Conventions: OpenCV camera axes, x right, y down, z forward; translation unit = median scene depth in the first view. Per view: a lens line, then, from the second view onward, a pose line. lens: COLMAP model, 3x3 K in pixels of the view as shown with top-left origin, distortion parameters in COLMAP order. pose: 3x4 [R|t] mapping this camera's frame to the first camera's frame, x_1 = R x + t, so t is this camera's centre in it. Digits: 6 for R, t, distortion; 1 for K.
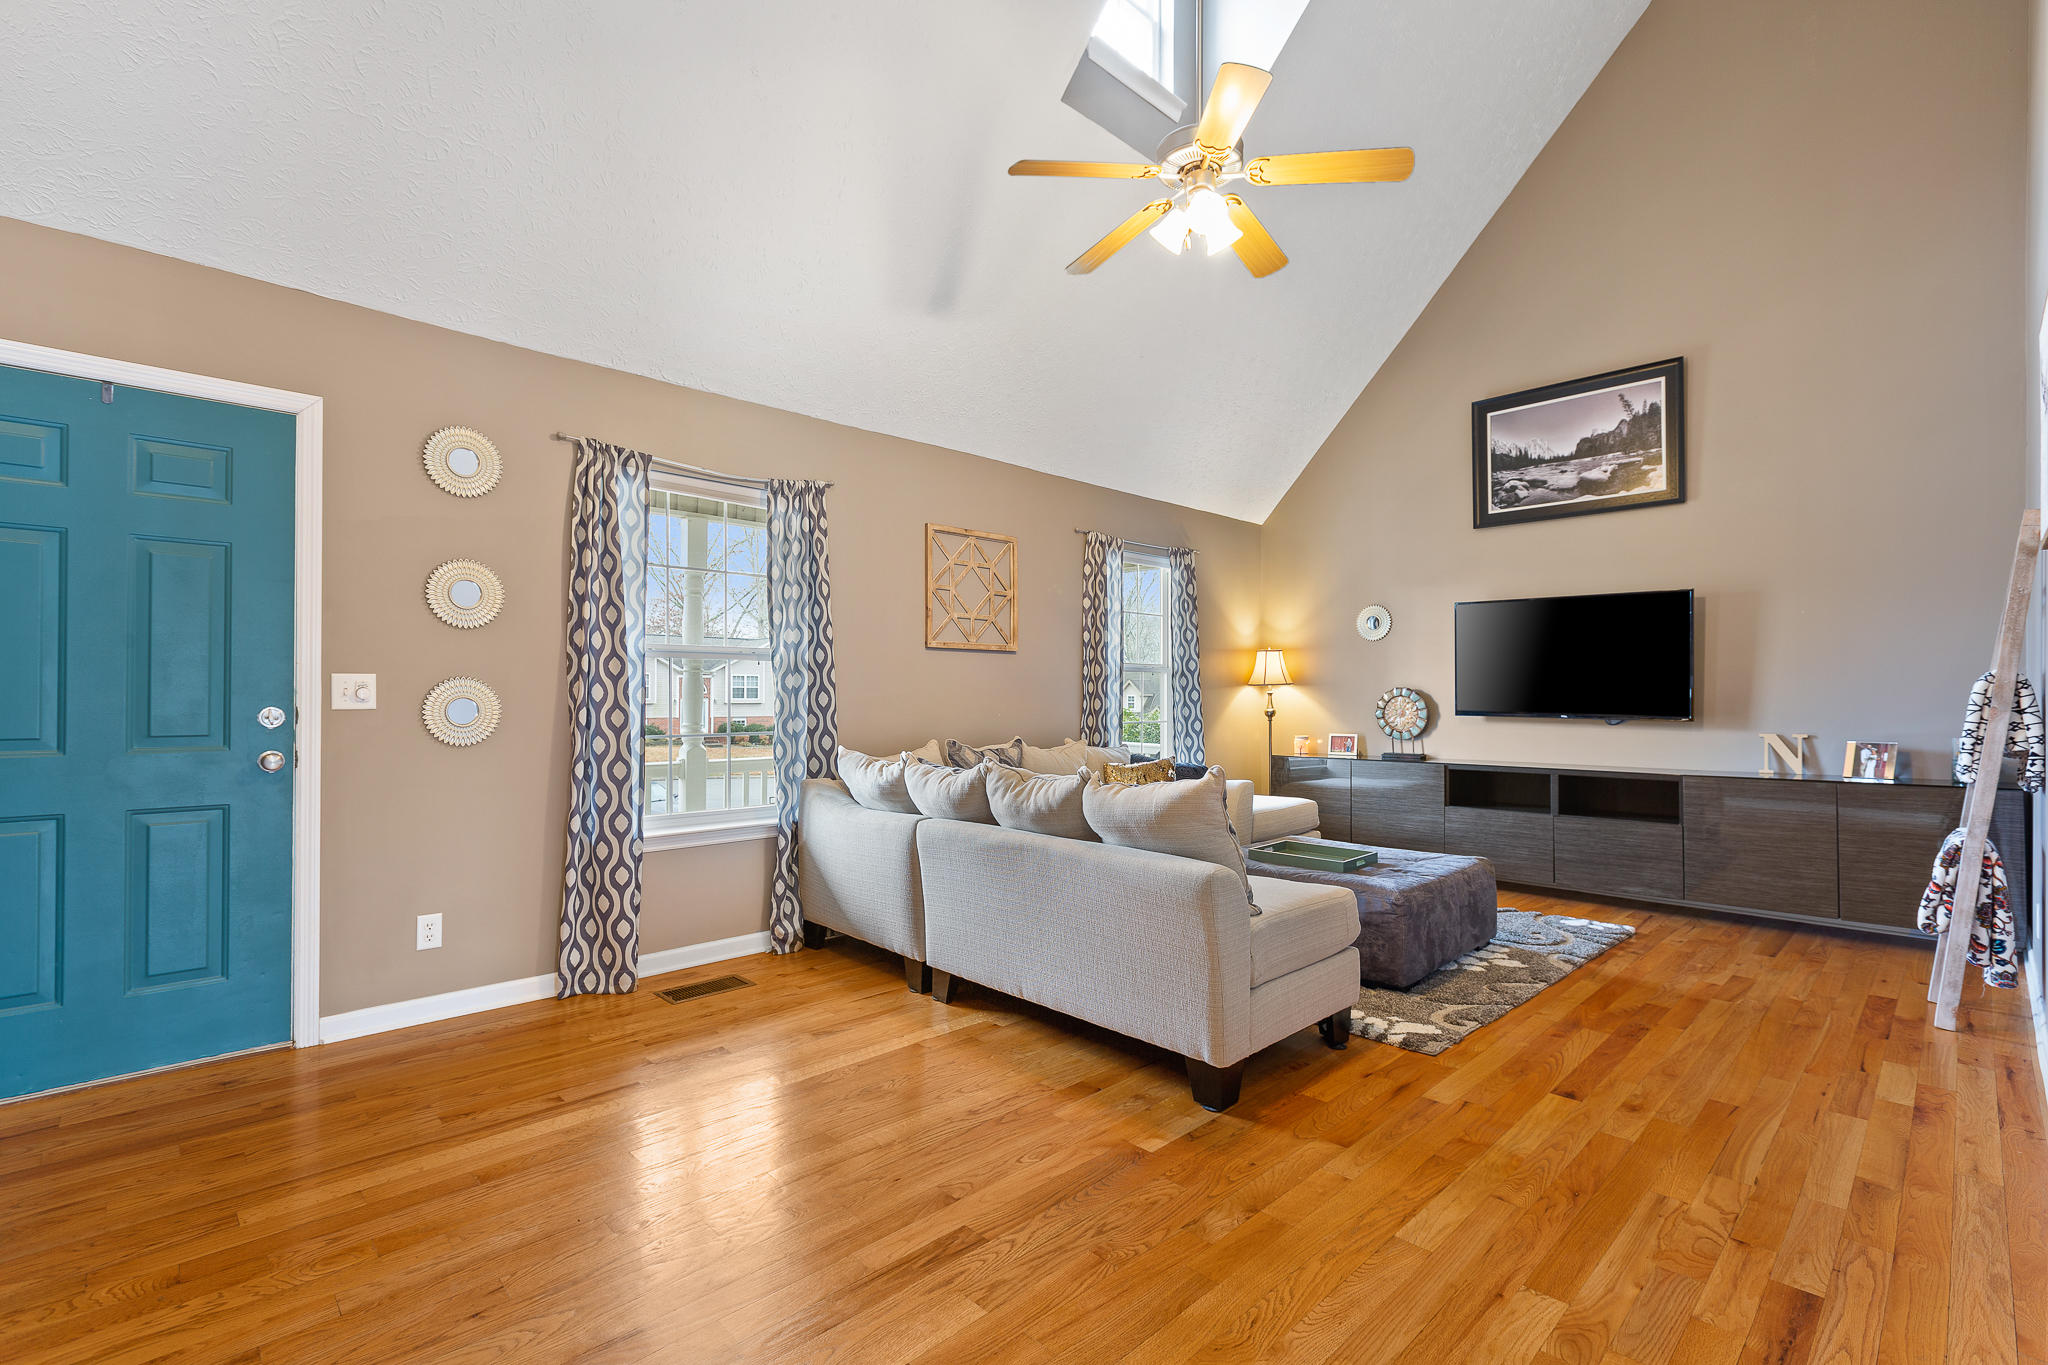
lens RADIAL K [[915.3, 0, 1019.3], [0, 915.3, 692.6], [0, 0, 1]] dist [-0.001705, -0.000608]
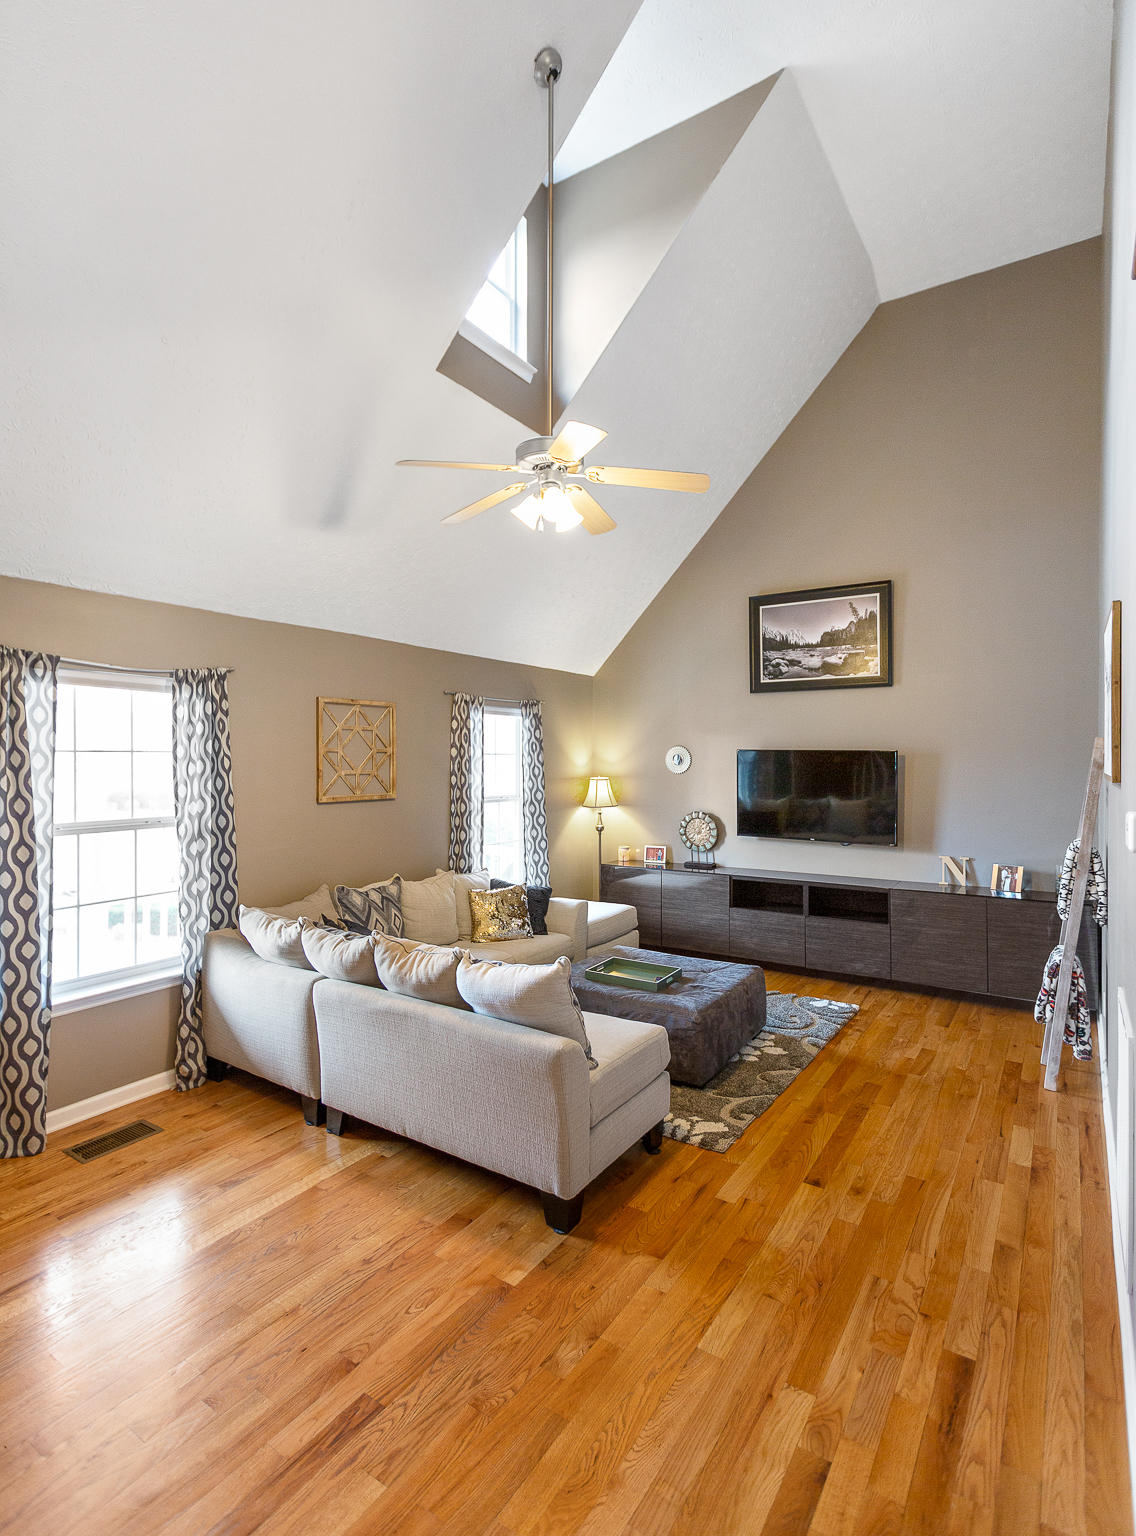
lens RADIAL K [[763.9, 0, 553.8], [0, 763.9, 757.3], [0, 0, 1]] dist [0.006780, -0.002856]
pose [[0.977705, 0.000424, 0.209983, -0.017205], [-0.000888, 0.999997, 0.002118, -0.162891], [-0.209982, -0.002257, 0.977703, -0.027632]]
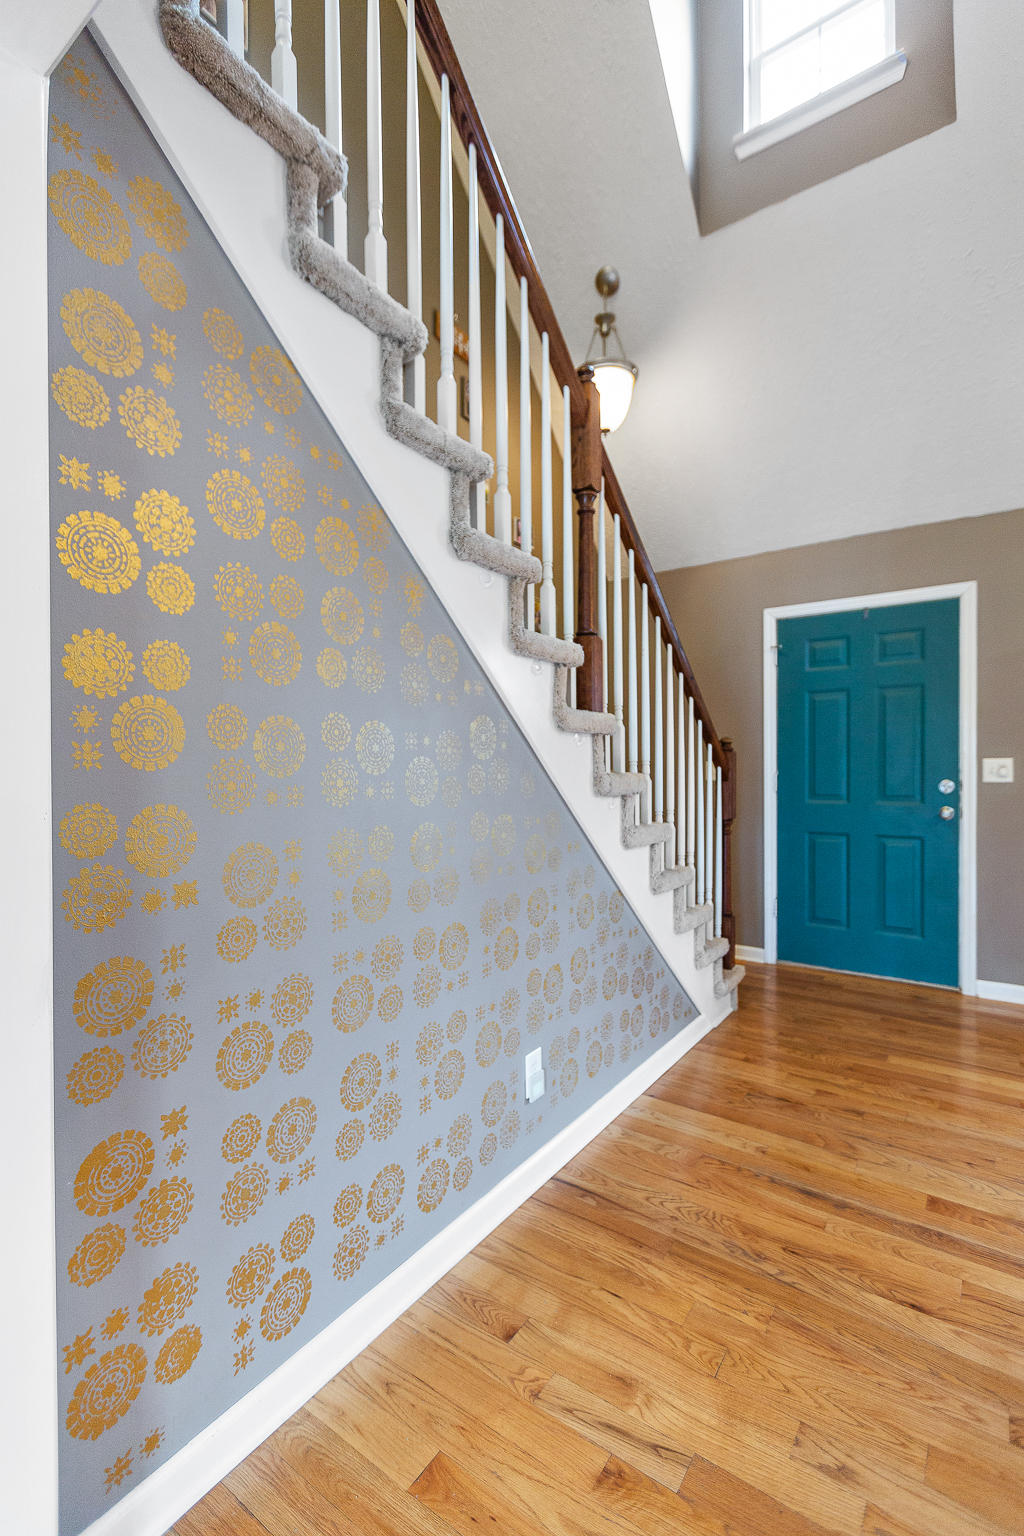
lens RADIAL K [[686.5, 0, 499.7], [0, 686.5, 775.1], [0, 0, 1]] dist [-0.001705, -0.000608]
pose [[0.173768, 0.000662, -0.984786, 0.230880], [0.008906, 0.999958, 0.002243, -0.002920], [0.984746, -0.009160, 0.173755, -0.003574]]
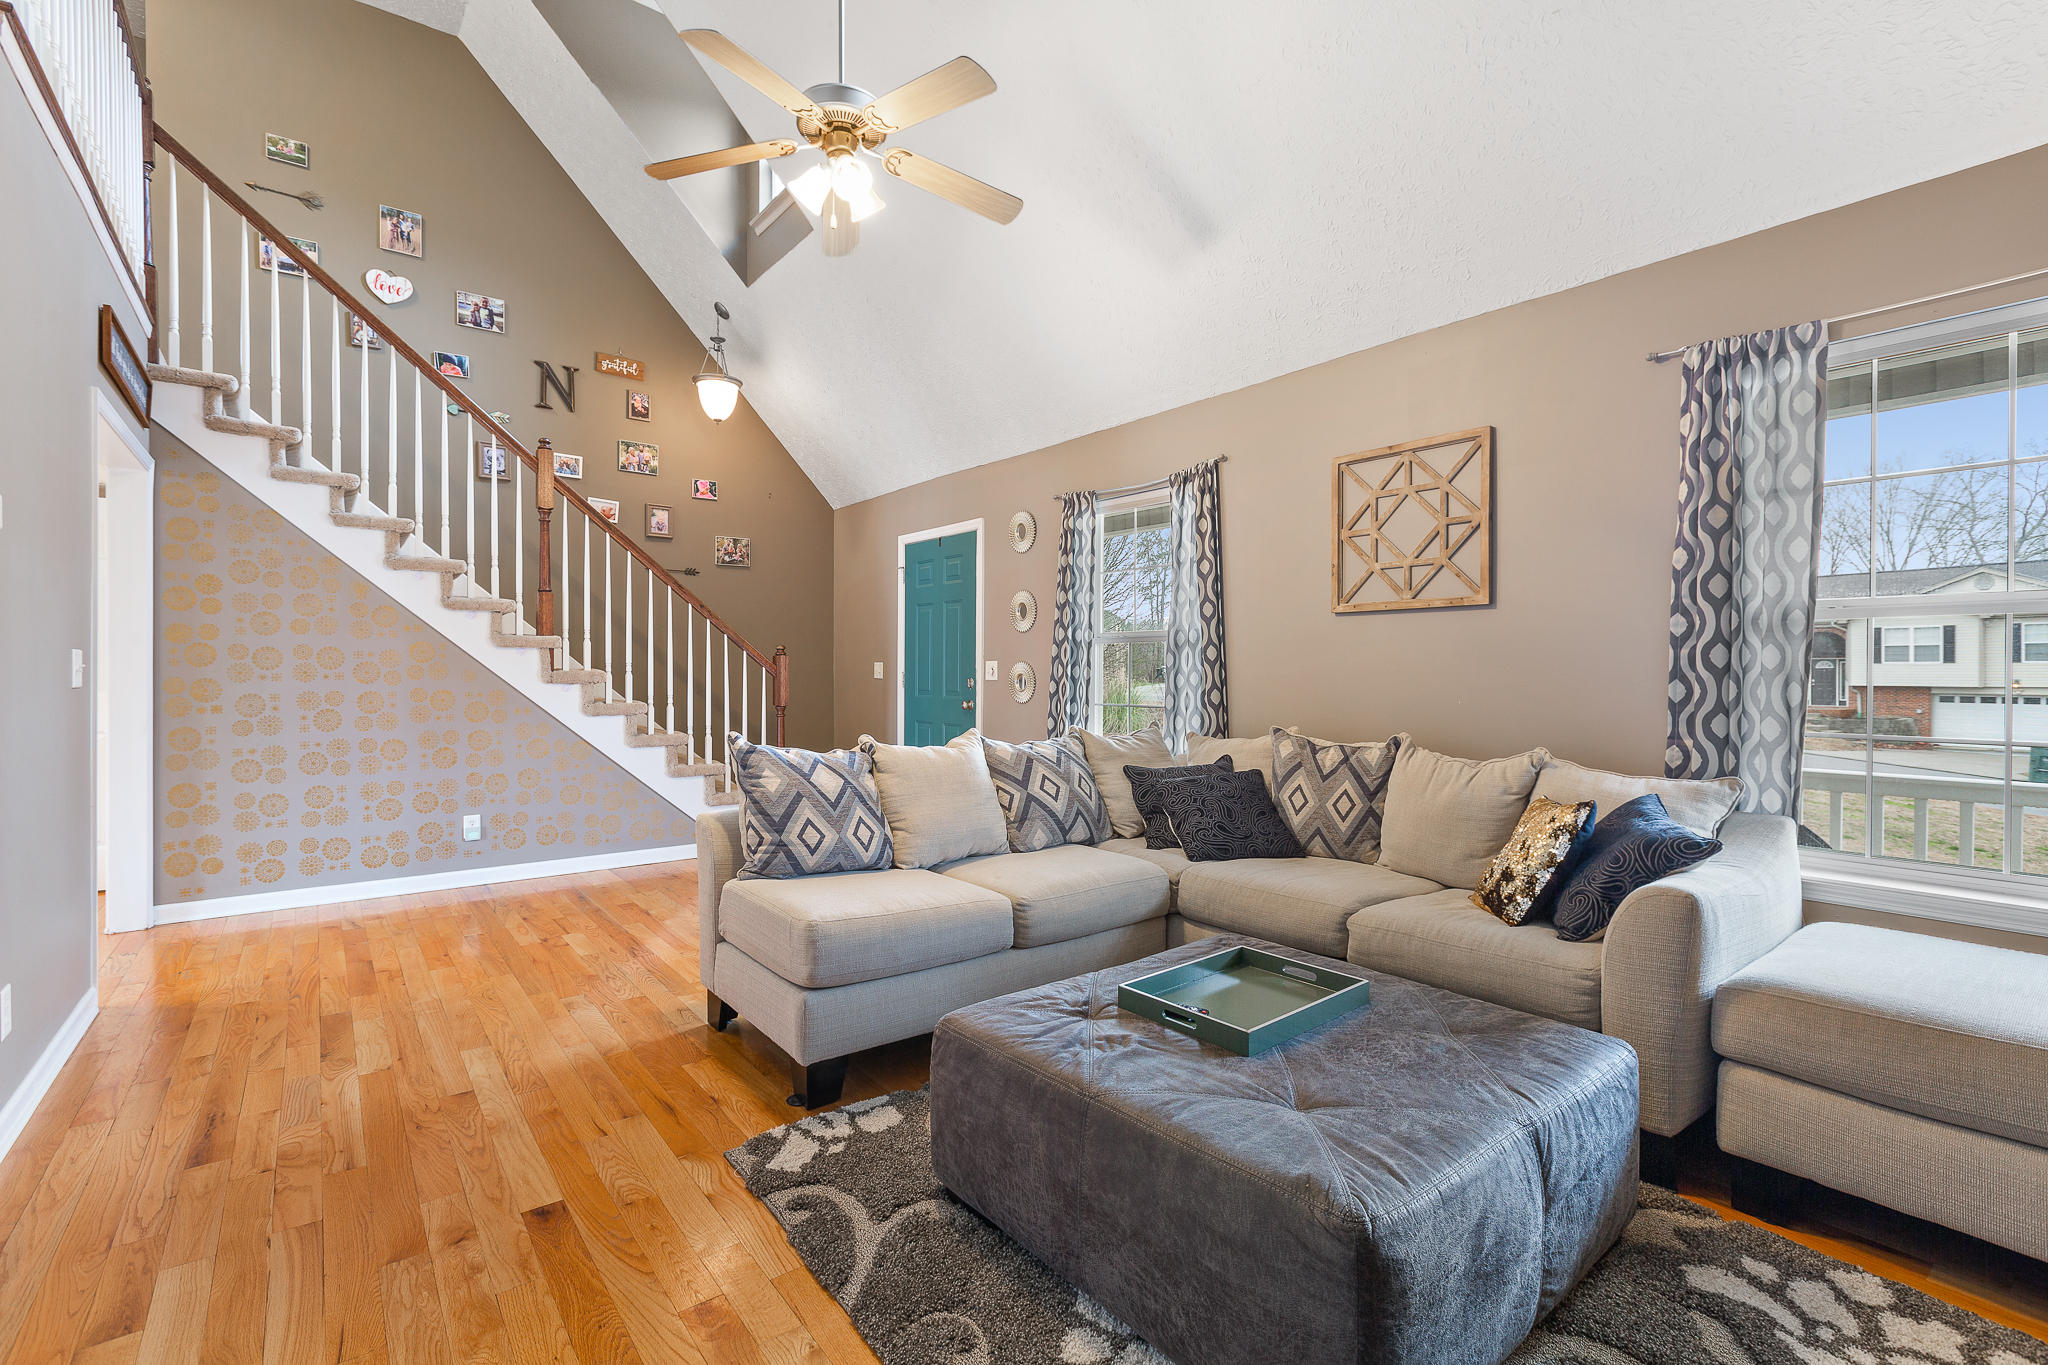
lens RADIAL K [[915.3, 0, 1032.5], [0, 915.3, 675.4], [0, 0, 1]] dist [-0.001705, -0.000608]
pose [[-0.100626, 0.000295, -0.994924, 1.066569], [0.001914, 0.999998, 0.000103, 0.008675], [0.994922, -0.001894, -0.100626, 1.211316]]
